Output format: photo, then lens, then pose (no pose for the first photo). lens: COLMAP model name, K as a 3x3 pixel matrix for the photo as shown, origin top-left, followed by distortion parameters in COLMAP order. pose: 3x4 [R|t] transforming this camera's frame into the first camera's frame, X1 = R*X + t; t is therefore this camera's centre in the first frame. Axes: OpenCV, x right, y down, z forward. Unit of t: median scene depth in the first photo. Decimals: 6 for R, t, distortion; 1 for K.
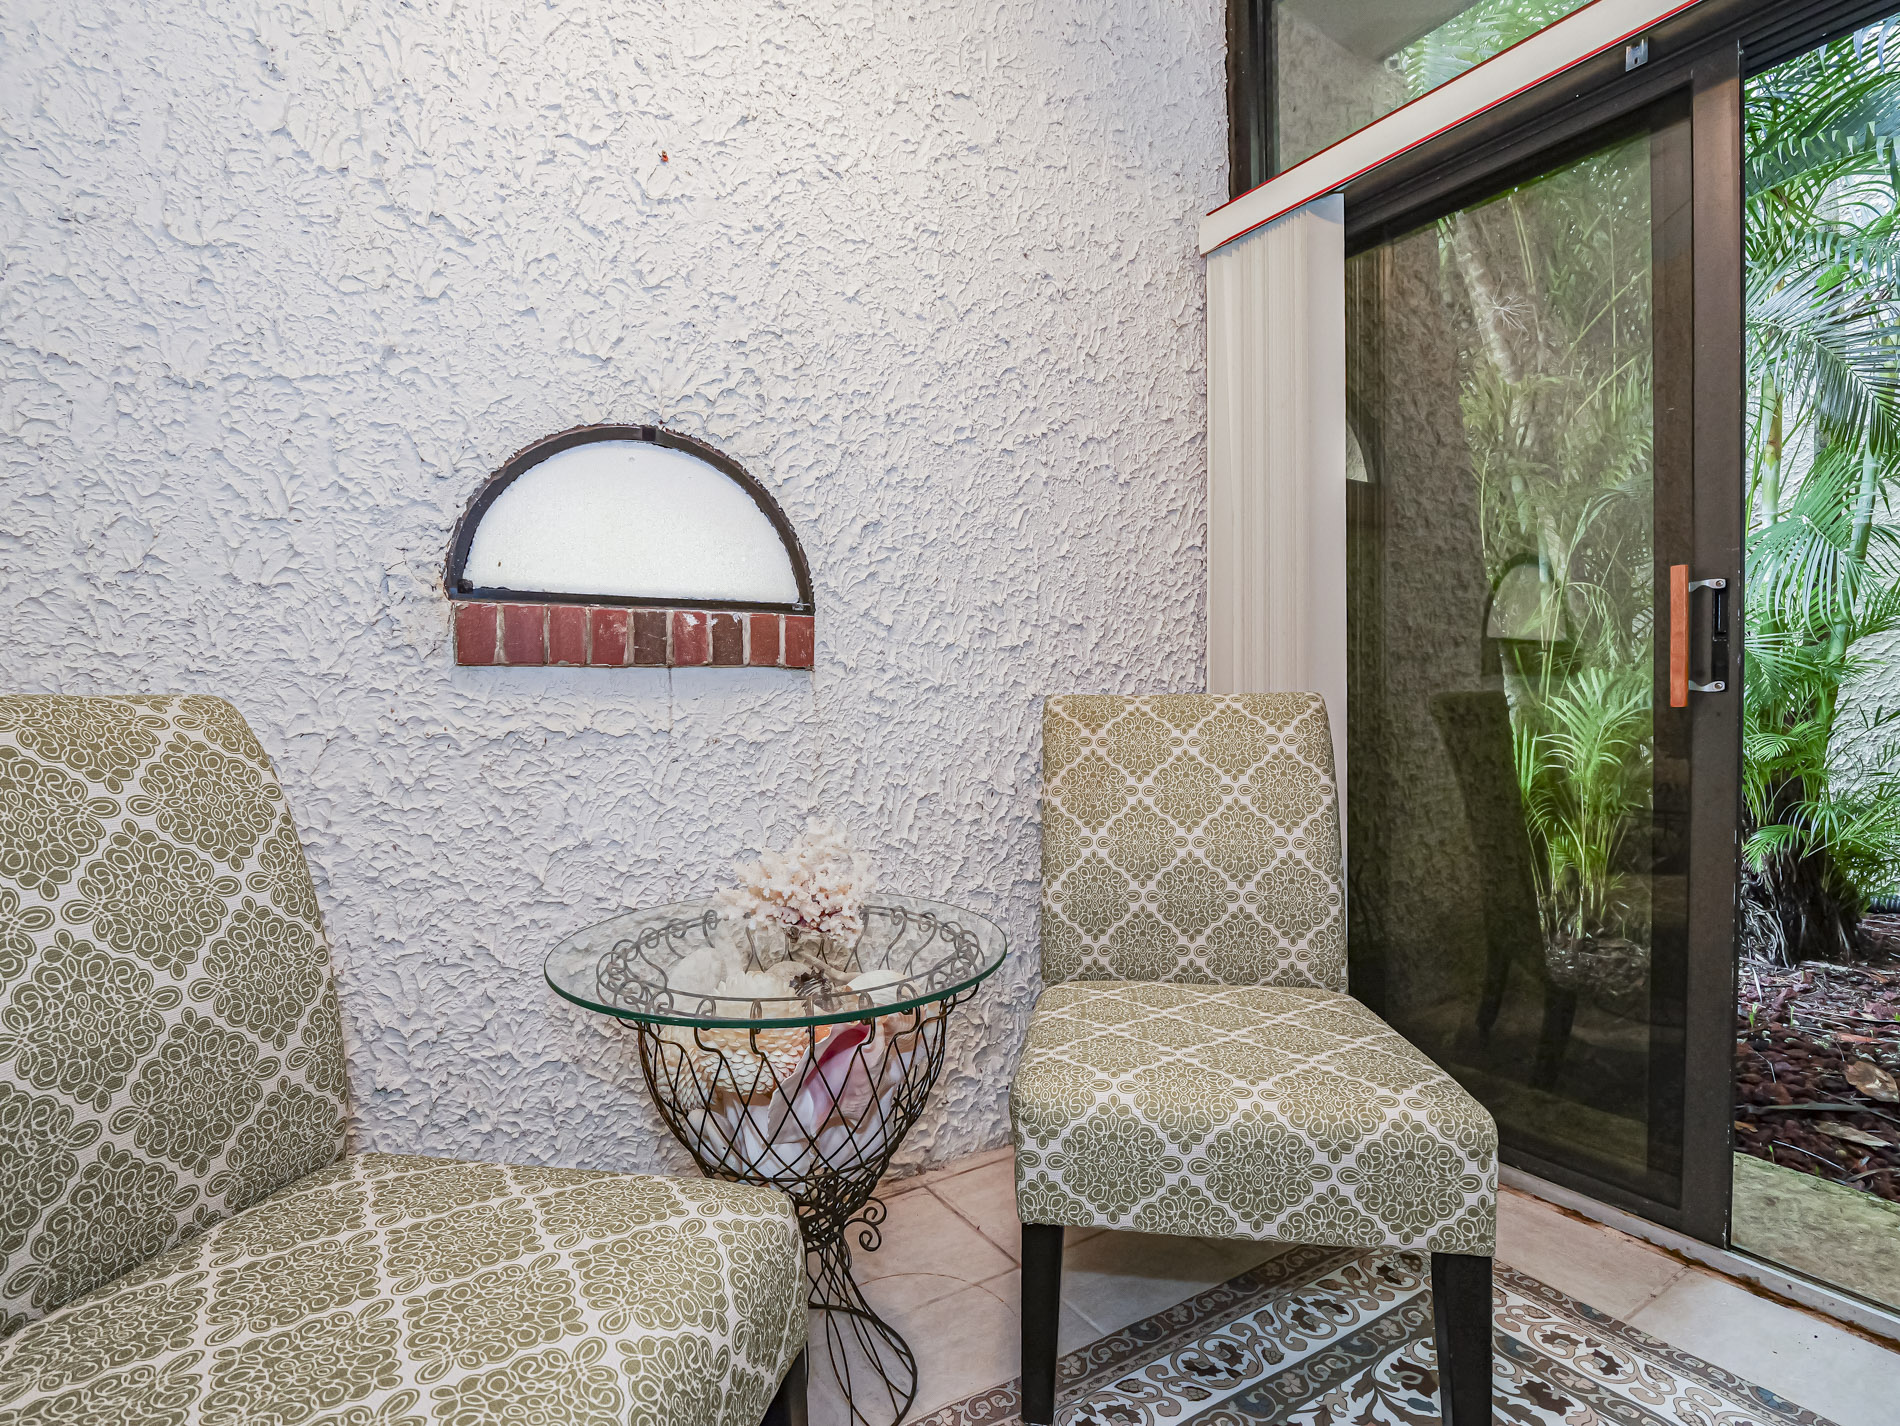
lens RADIAL K [[984.3, 0, 950.0], [0, 984.3, 713.0], [0, 0, 1]] dist [-0.003946, -0.002045]
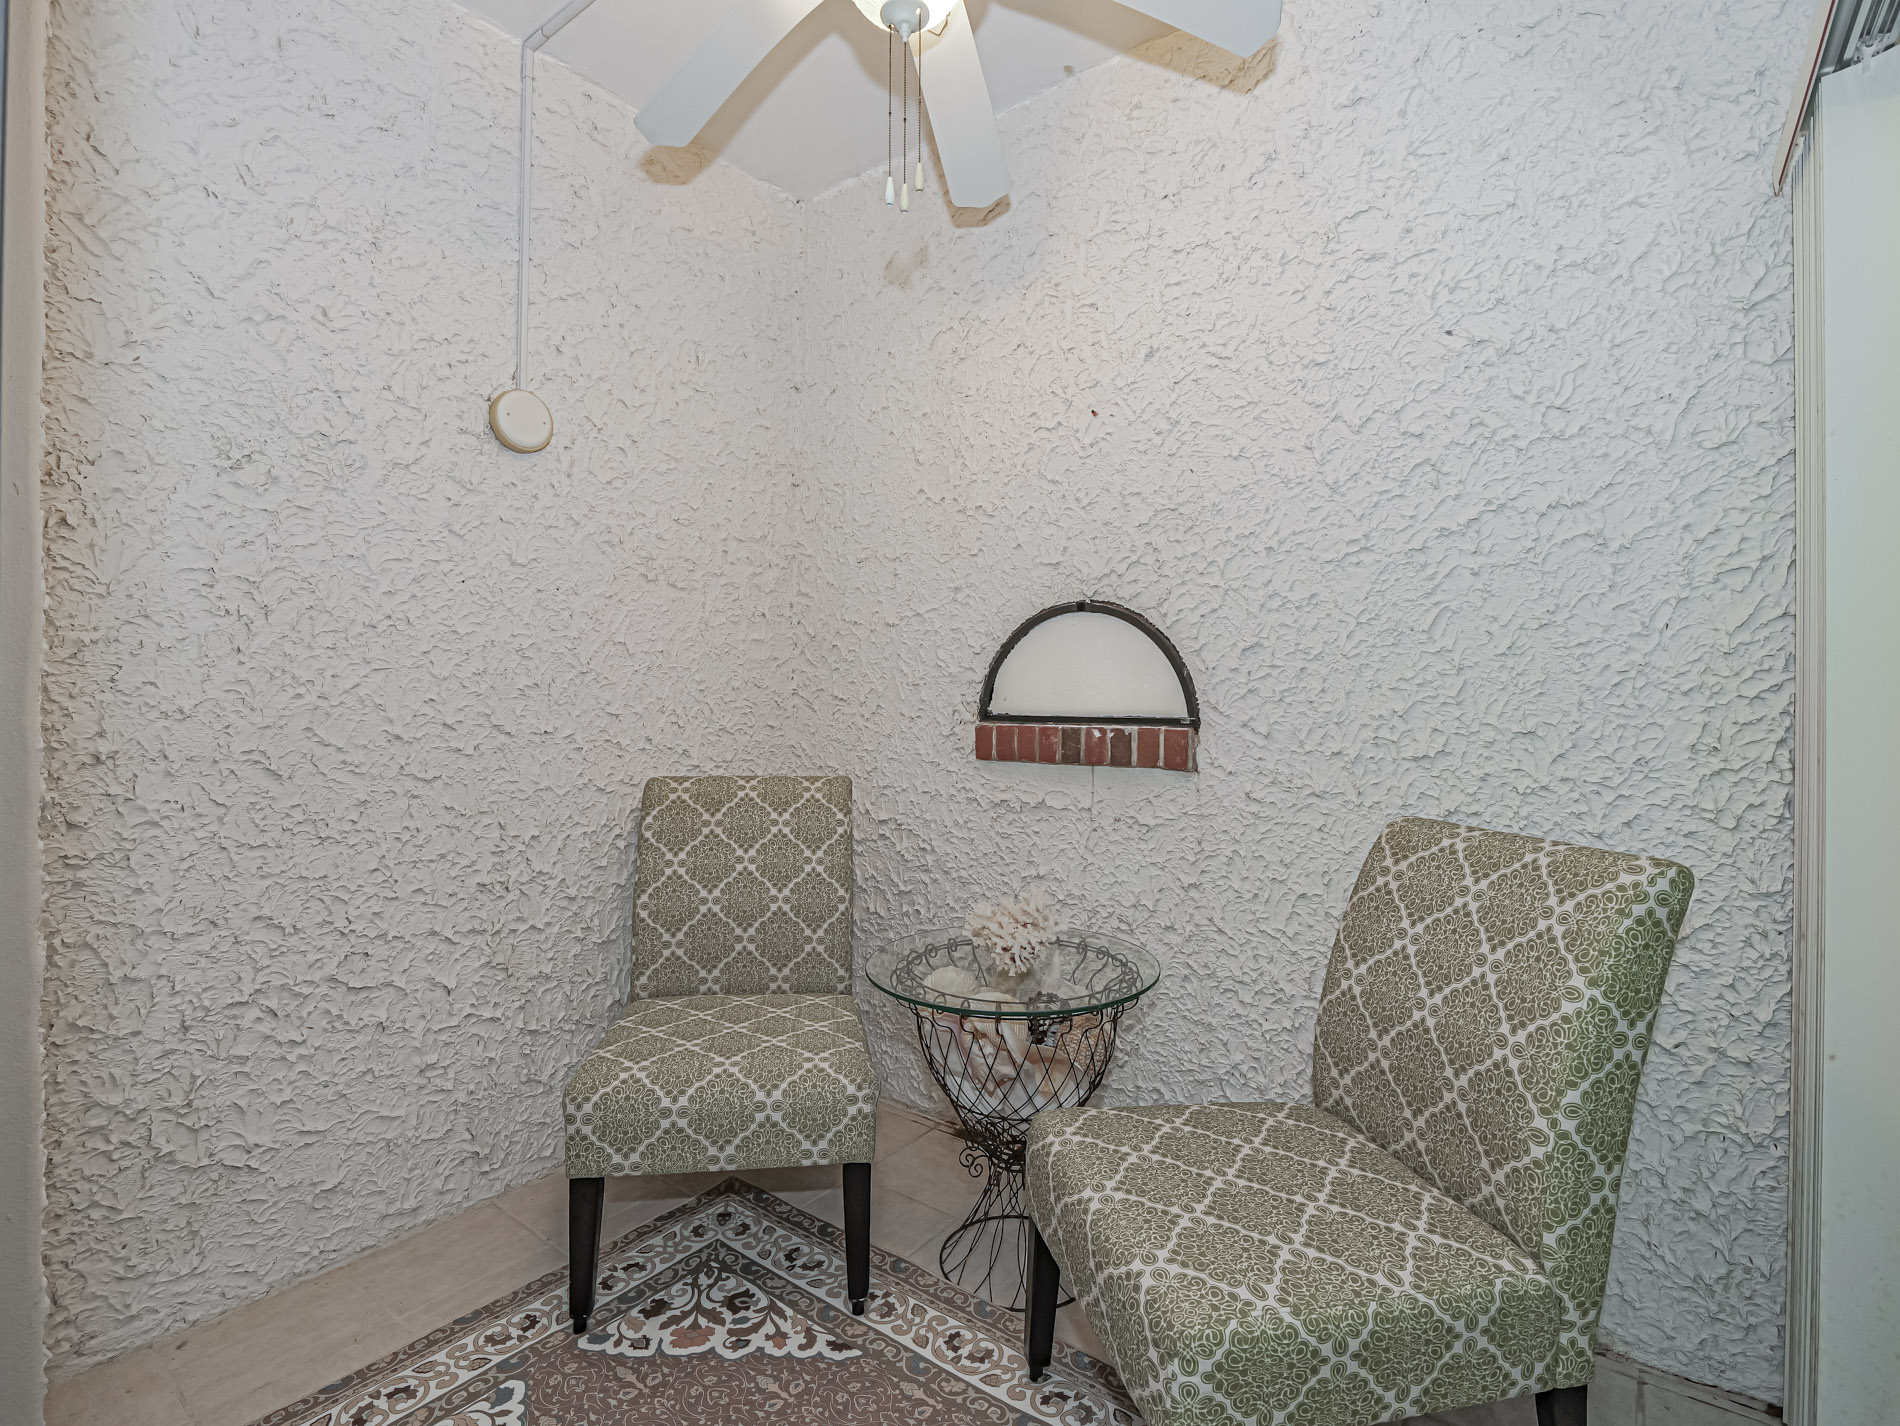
lens RADIAL K [[915.1, 0, 950.0], [0, 915.1, 713.0], [0, 0, 1]] dist [-0.014797, -0.000486]
pose [[0.341579, 0.019167, -0.939658, 0.850297], [-0.026333, 0.999595, 0.010817, -0.124448], [0.939484, 0.021049, 0.341945, 0.327419]]
